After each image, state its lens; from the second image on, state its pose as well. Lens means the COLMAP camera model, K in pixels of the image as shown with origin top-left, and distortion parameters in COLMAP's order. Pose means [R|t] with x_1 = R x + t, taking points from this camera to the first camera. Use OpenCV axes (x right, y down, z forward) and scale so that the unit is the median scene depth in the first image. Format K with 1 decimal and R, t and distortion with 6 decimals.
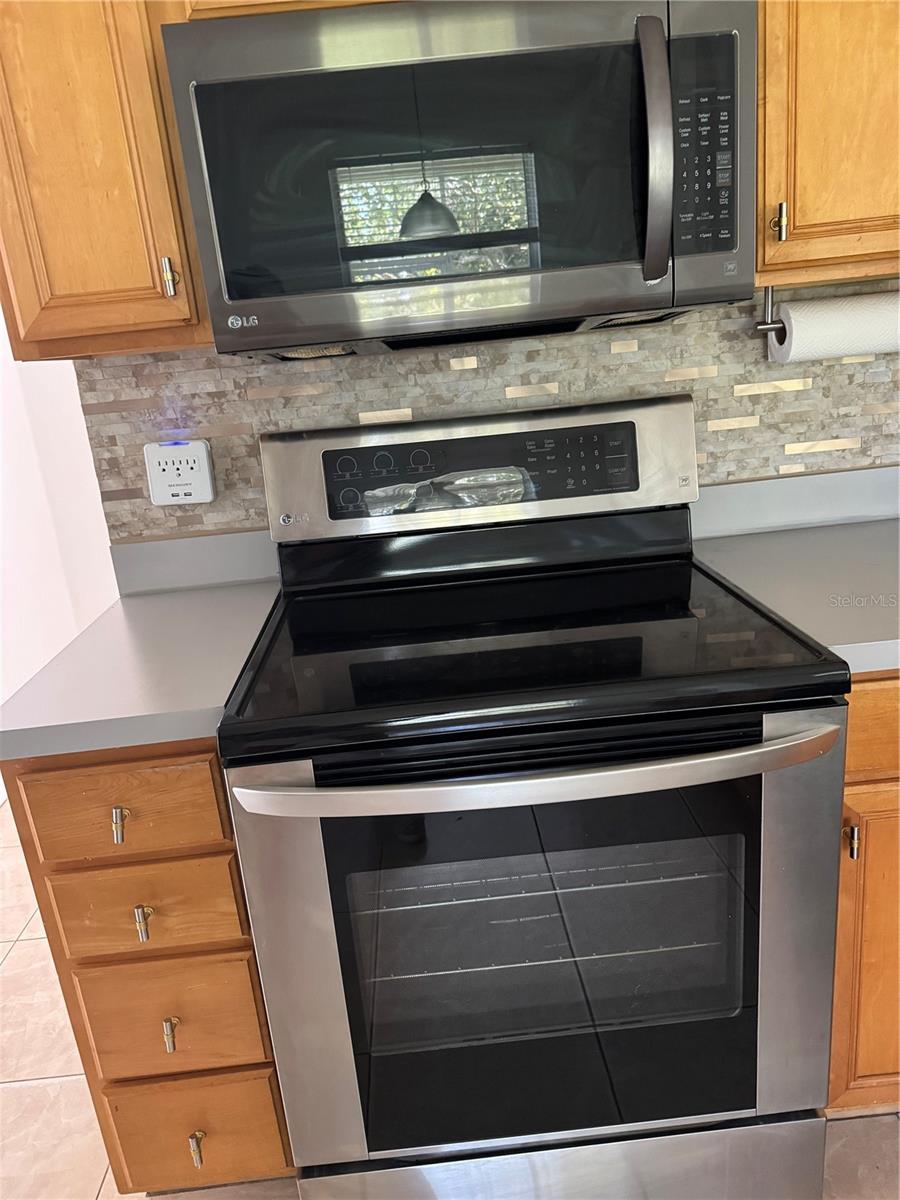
lens RADIAL K [[856.7, 0, 443.8], [0, 856.7, 616.7], [0, 0, 1]] dist [-0.001476, -0.005585]
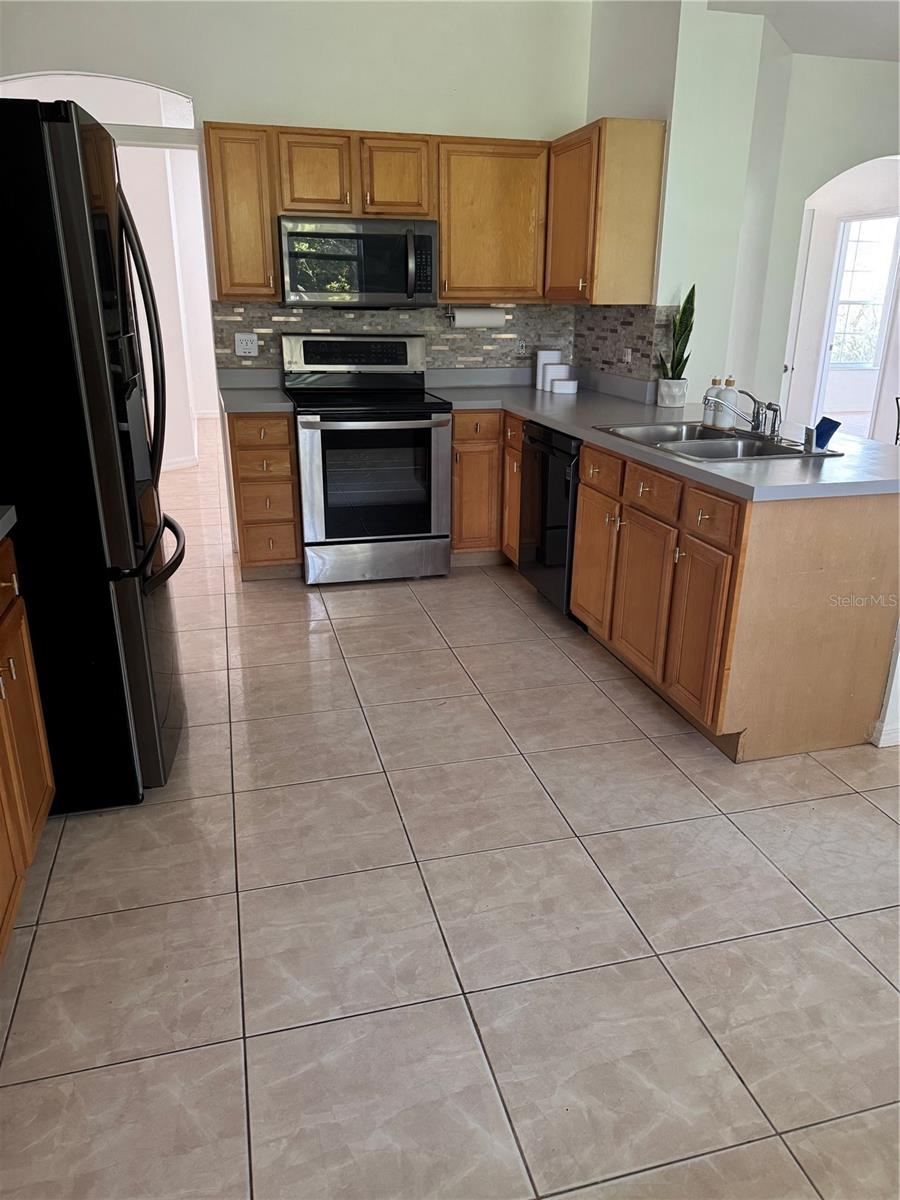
lens RADIAL K [[849.1, 0, 454.5], [0, 849.1, 605.9], [0, 0, 1]] dist [0.101121, -0.167676]
pose [[0.969805, 0.024654, 0.242634, -0.320253], [-0.032039, 0.999134, 0.026539, 0.610476], [-0.241770, -0.033511, 0.969755, -1.986424]]
